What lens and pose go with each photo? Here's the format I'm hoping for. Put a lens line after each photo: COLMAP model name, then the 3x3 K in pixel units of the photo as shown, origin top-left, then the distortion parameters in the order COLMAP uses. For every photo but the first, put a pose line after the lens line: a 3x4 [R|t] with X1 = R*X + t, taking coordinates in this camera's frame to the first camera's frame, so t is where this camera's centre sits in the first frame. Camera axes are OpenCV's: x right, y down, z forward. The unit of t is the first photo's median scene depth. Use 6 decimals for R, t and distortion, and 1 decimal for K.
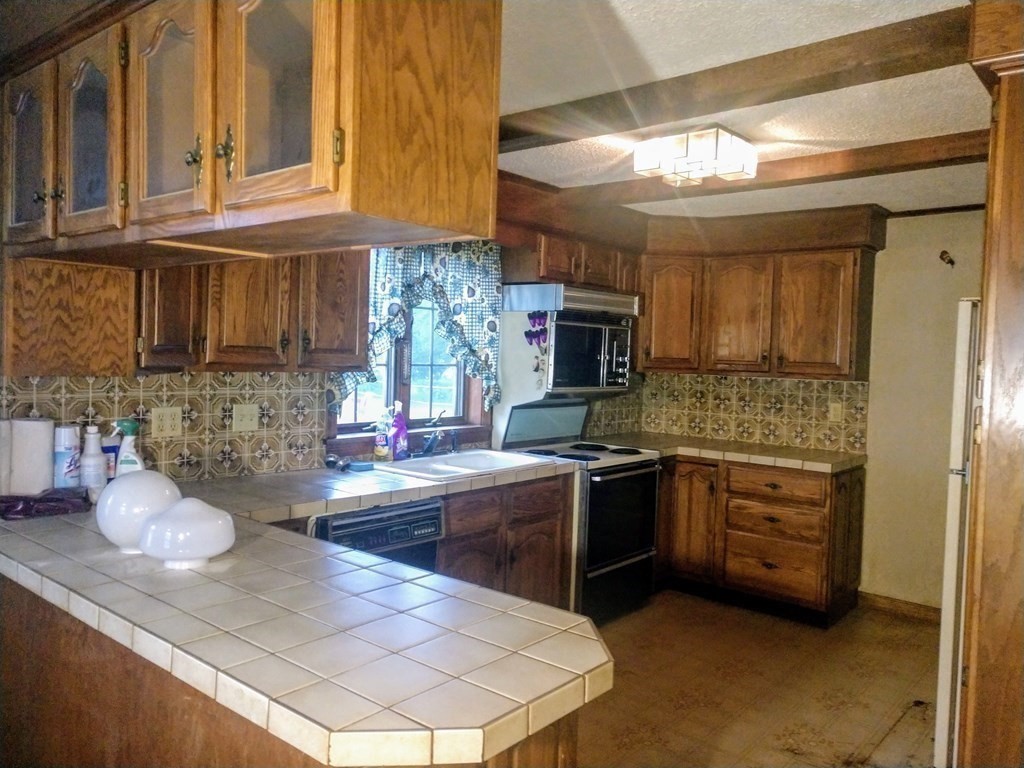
lens RADIAL K [[779.9, 0, 502.0], [0, 779.9, 381.2], [0, 0, 1]] dist [0.019800, 0.008852]
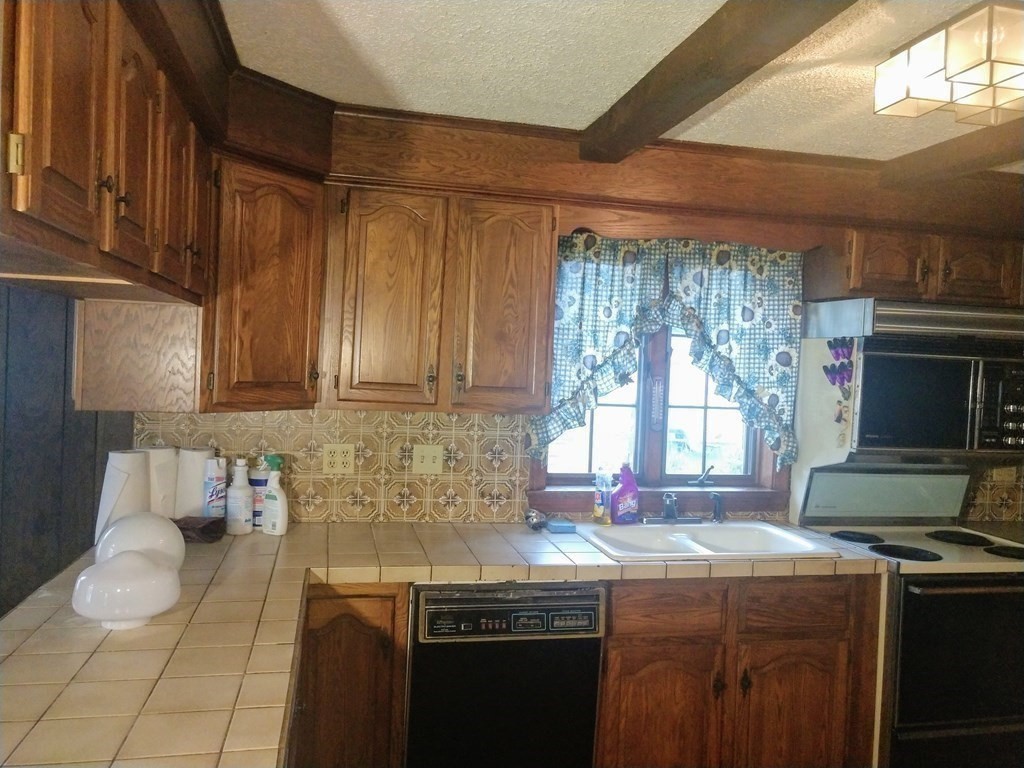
lens RADIAL K [[779.9, 0, 502.0], [0, 779.9, 381.2], [0, 0, 1]] dist [0.019800, 0.008852]
pose [[0.794529, 0.013932, -0.607067, 0.234177], [-0.038158, 0.998906, -0.027017, -0.018793], [0.606026, 0.044631, 0.794192, 0.246032]]
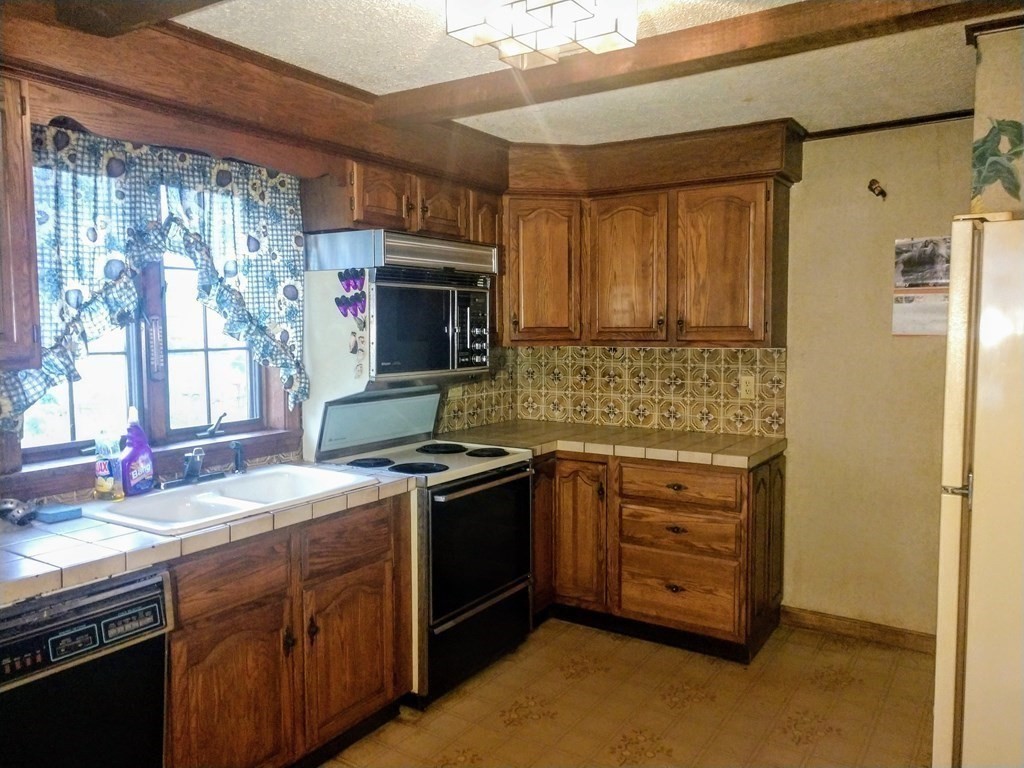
lens RADIAL K [[779.9, 0, 502.0], [0, 779.9, 381.2], [0, 0, 1]] dist [0.019800, 0.008852]
pose [[0.992038, -0.045476, 0.117441, 0.093879], [0.041347, 0.998446, 0.037356, -0.007952], [-0.118958, -0.032203, 0.992377, 0.269038]]
